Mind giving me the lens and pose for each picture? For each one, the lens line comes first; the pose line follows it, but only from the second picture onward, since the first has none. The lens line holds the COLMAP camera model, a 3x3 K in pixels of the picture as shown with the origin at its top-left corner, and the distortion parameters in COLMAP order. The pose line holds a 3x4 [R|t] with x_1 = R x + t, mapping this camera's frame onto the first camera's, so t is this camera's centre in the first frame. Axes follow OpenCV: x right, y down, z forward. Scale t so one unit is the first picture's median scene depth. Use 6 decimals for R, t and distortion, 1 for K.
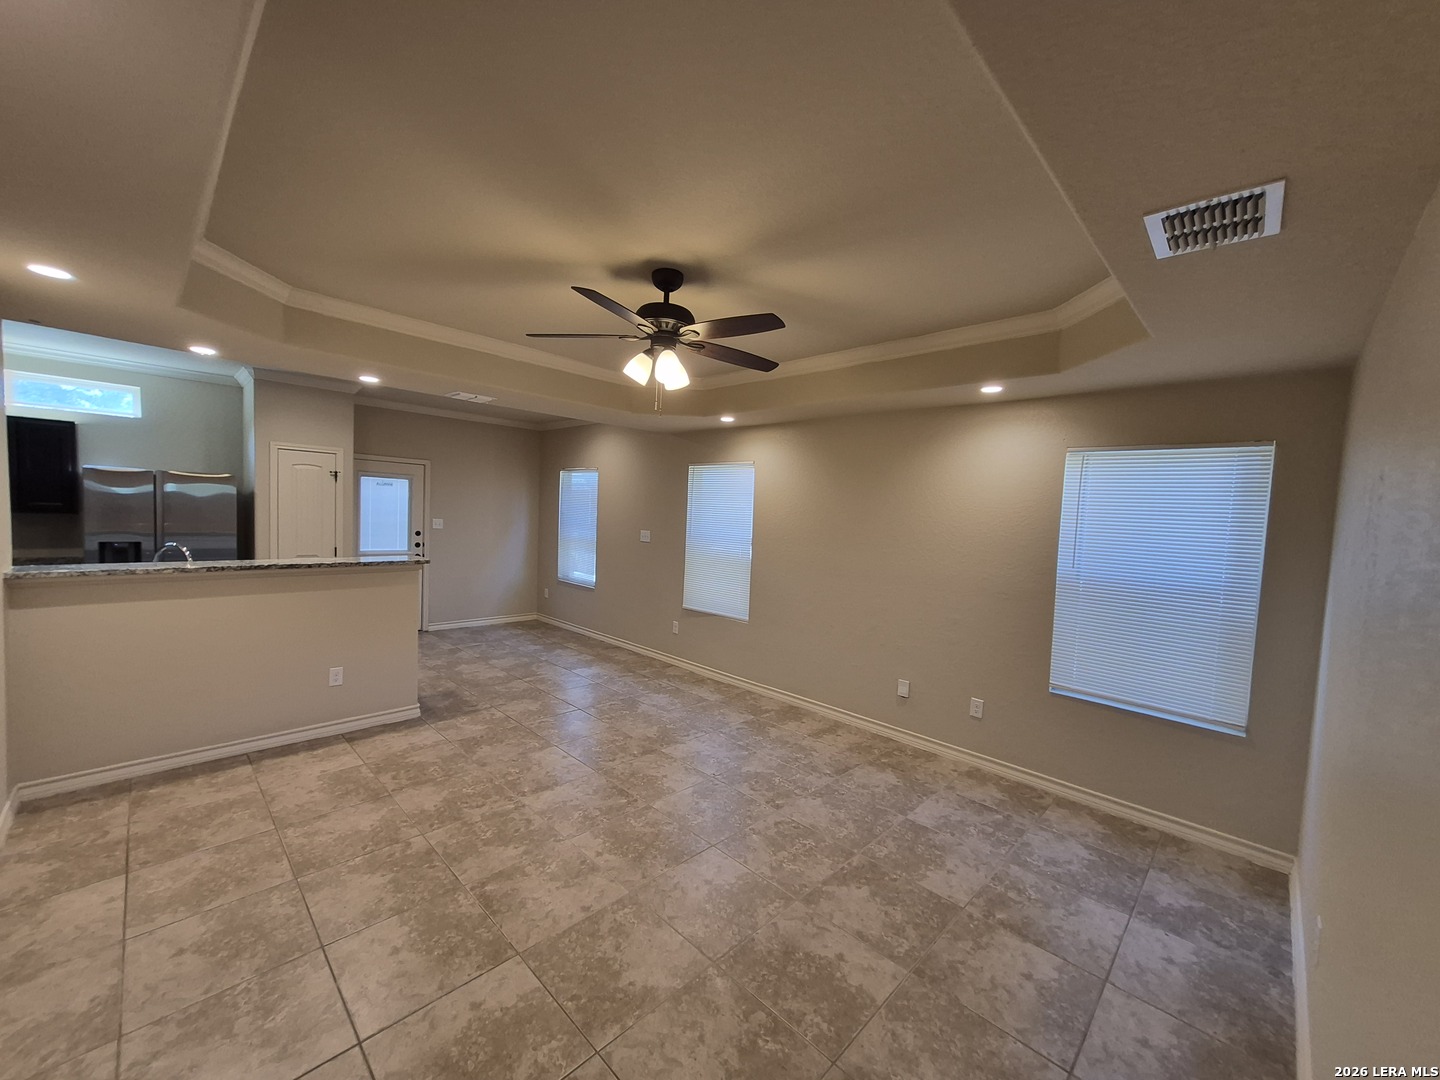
lens RADIAL K [[563.5, 0, 710.0], [0, 563.5, 545.7], [0, 0, 1]] dist [0.005622, -0.000401]
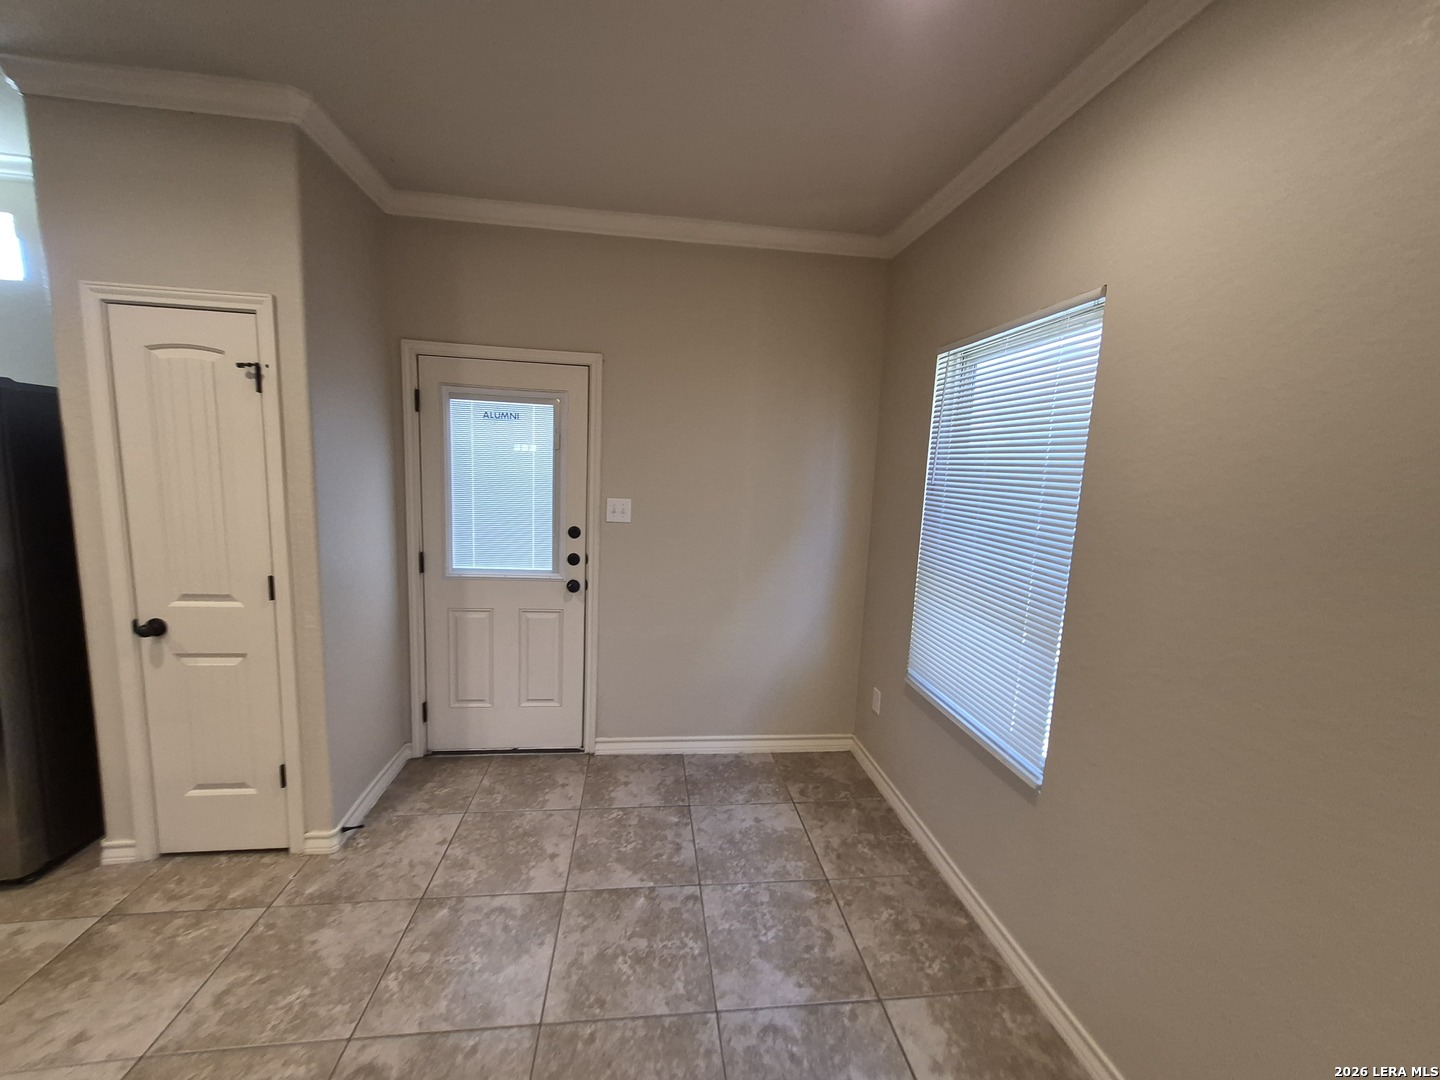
lens RADIAL K [[563.5, 0, 710.0], [0, 563.5, 545.7], [0, 0, 1]] dist [0.005622, -0.000401]
pose [[0.785430, 0.080029, -0.613755, -0.385920], [-0.047350, 0.996469, 0.069338, -0.101009], [0.617137, -0.025399, 0.786446, 1.596909]]
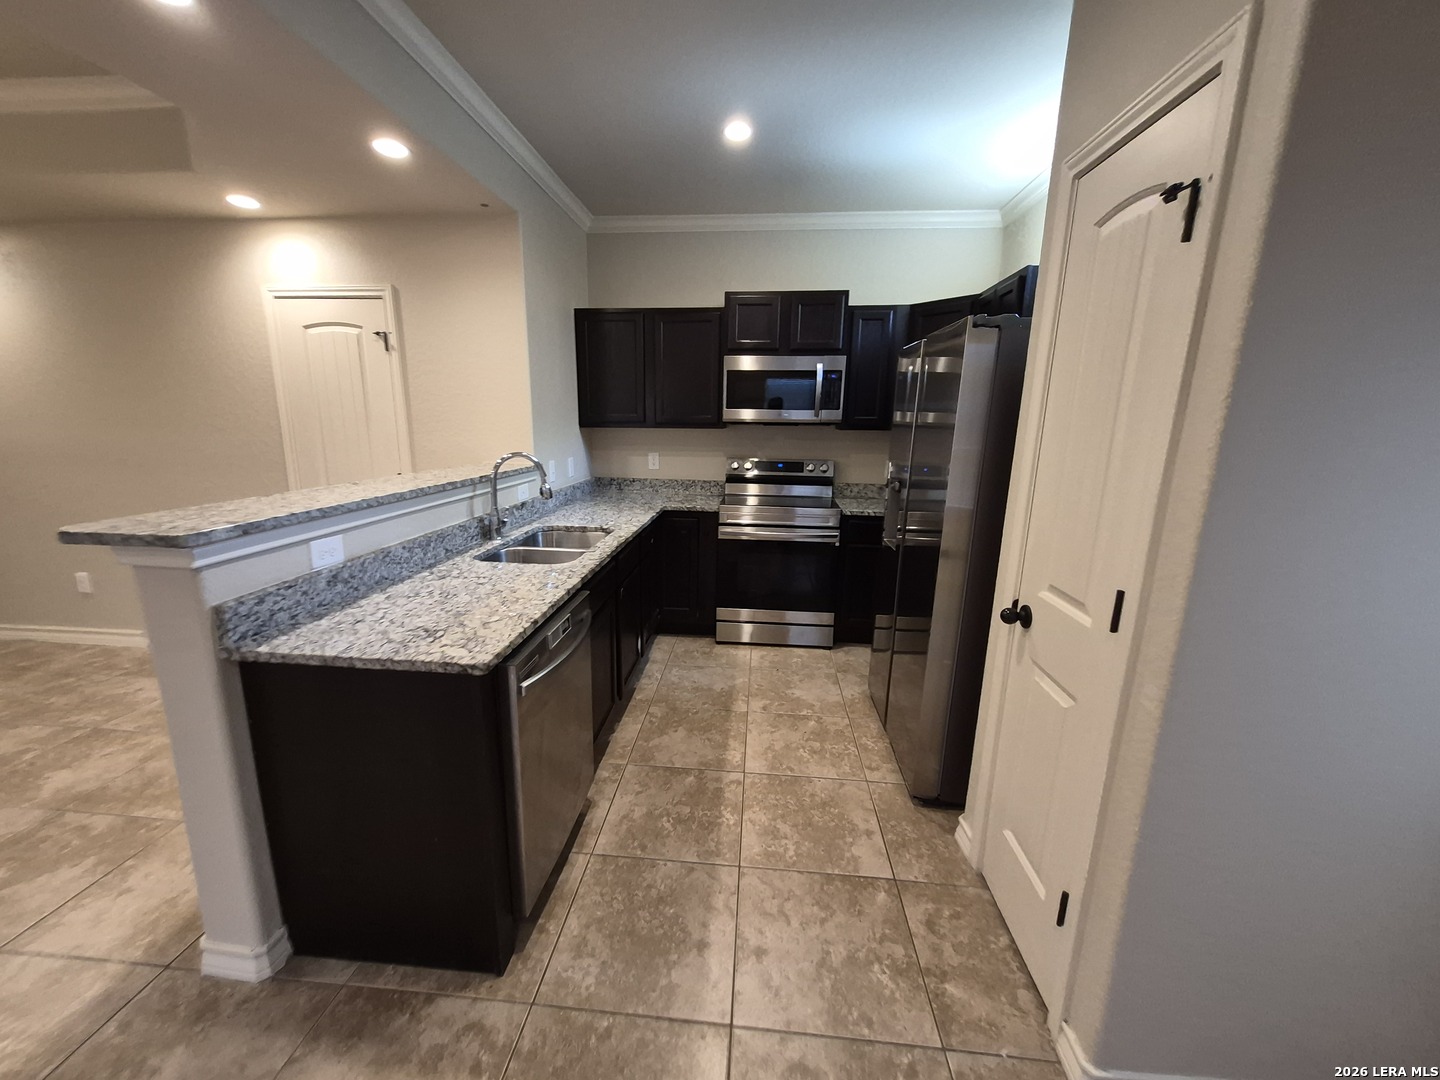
lens RADIAL K [[567.4, 0, 717.3], [0, 567.4, 542.1], [0, 0, 1]] dist [0.002089, -0.000052]
pose [[-0.767359, 0.082415, -0.635900, -0.753573], [-0.087784, 0.968866, 0.231499, -0.088746], [0.635181, 0.233465, -0.736233, 1.896903]]
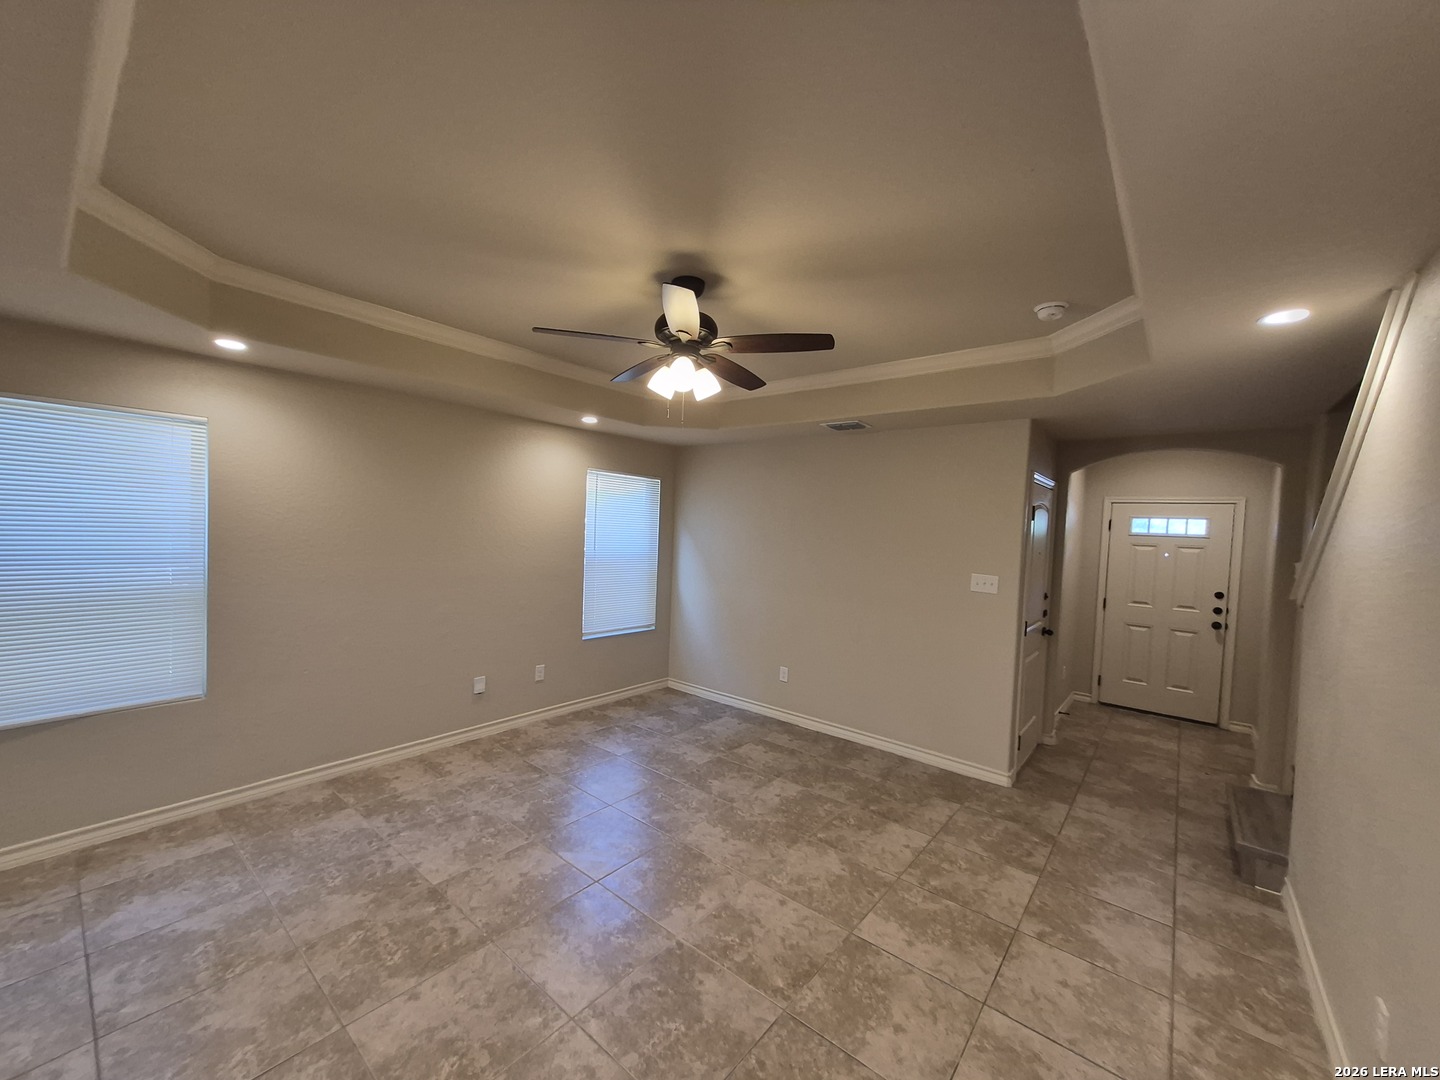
lens RADIAL K [[563.5, 0, 710.0], [0, 563.5, 545.7], [0, 0, 1]] dist [0.005622, -0.000401]
pose [[-0.084262, -0.079816, 0.993242, -0.893851], [0.019950, 0.996452, 0.081767, -0.092330], [-0.996244, 0.026705, -0.082371, 0.882596]]
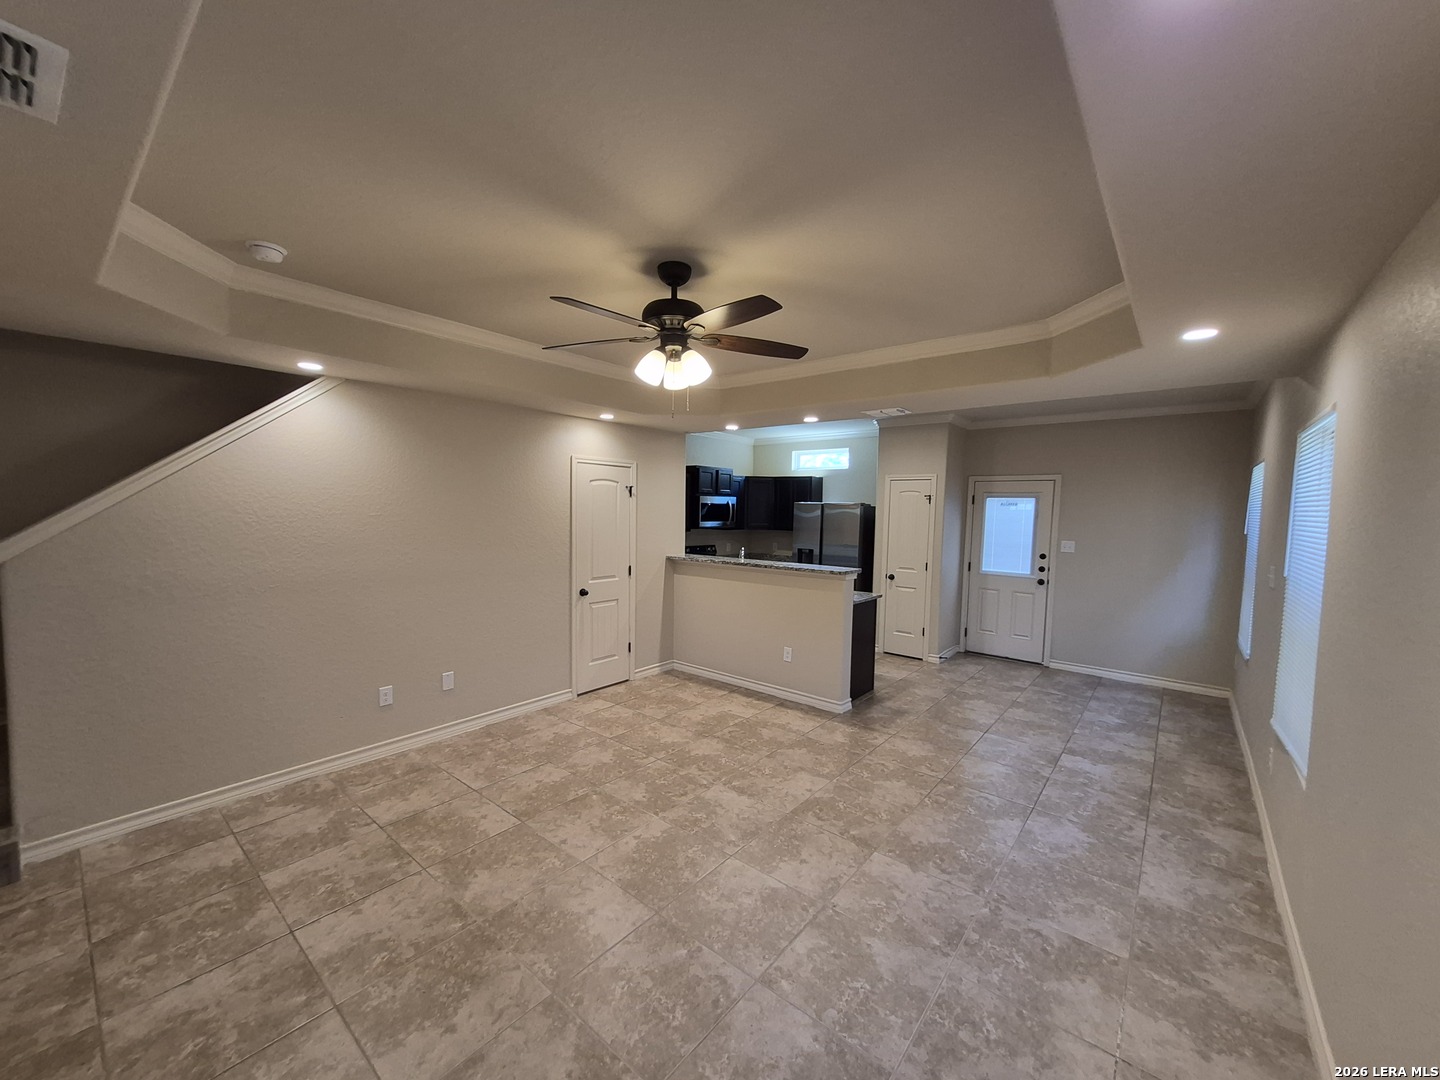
lens RADIAL K [[563.5, 0, 710.0], [0, 563.5, 545.7], [0, 0, 1]] dist [0.005622, -0.000401]
pose [[0.088667, 0.024579, -0.995758, 0.739253], [-0.076381, 0.996920, 0.017806, -0.031495], [0.993128, 0.074478, 0.090271, 0.845172]]
